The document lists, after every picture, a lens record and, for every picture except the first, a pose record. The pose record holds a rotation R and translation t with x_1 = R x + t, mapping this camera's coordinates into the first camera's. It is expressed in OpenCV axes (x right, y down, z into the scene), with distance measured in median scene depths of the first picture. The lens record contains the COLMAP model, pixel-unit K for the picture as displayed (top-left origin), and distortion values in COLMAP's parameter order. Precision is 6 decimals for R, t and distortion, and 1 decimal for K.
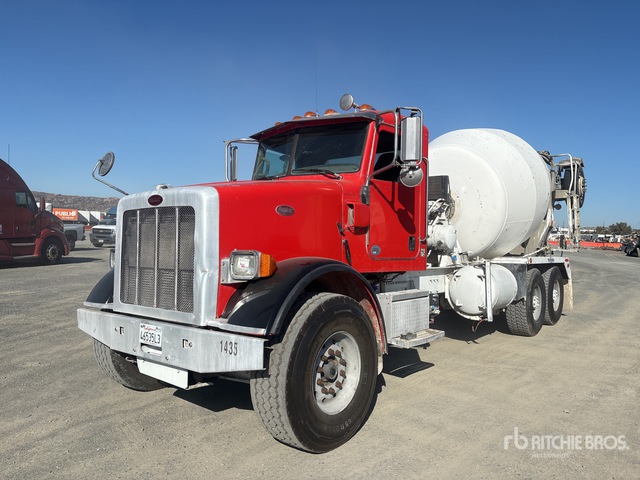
lens RADIAL K [[470.8, 0, 328.1], [0, 470.8, 247.6], [0, 0, 1]] dist [0.003202, 0.000969]
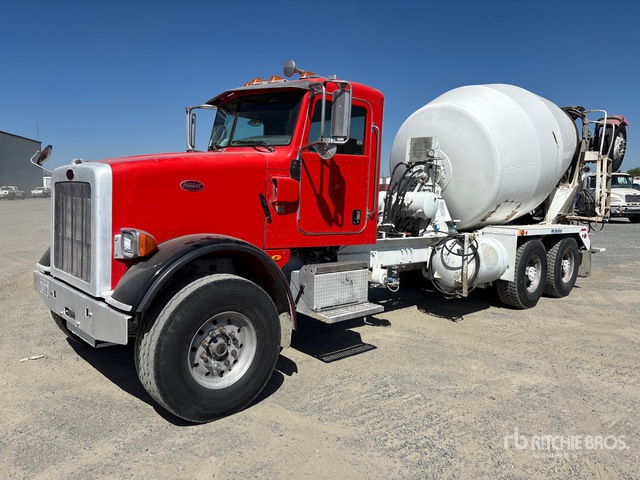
lens RADIAL K [[473.4, 0, 319.4], [0, 473.4, 238.6], [0, 0, 1]] dist [-0.001344, 0.000269]
pose [[0.988545, 0.039910, -0.145551, 0.288861], [-0.026931, 0.995571, 0.090077, -0.057187], [0.148501, -0.085126, 0.985242, 0.025120]]
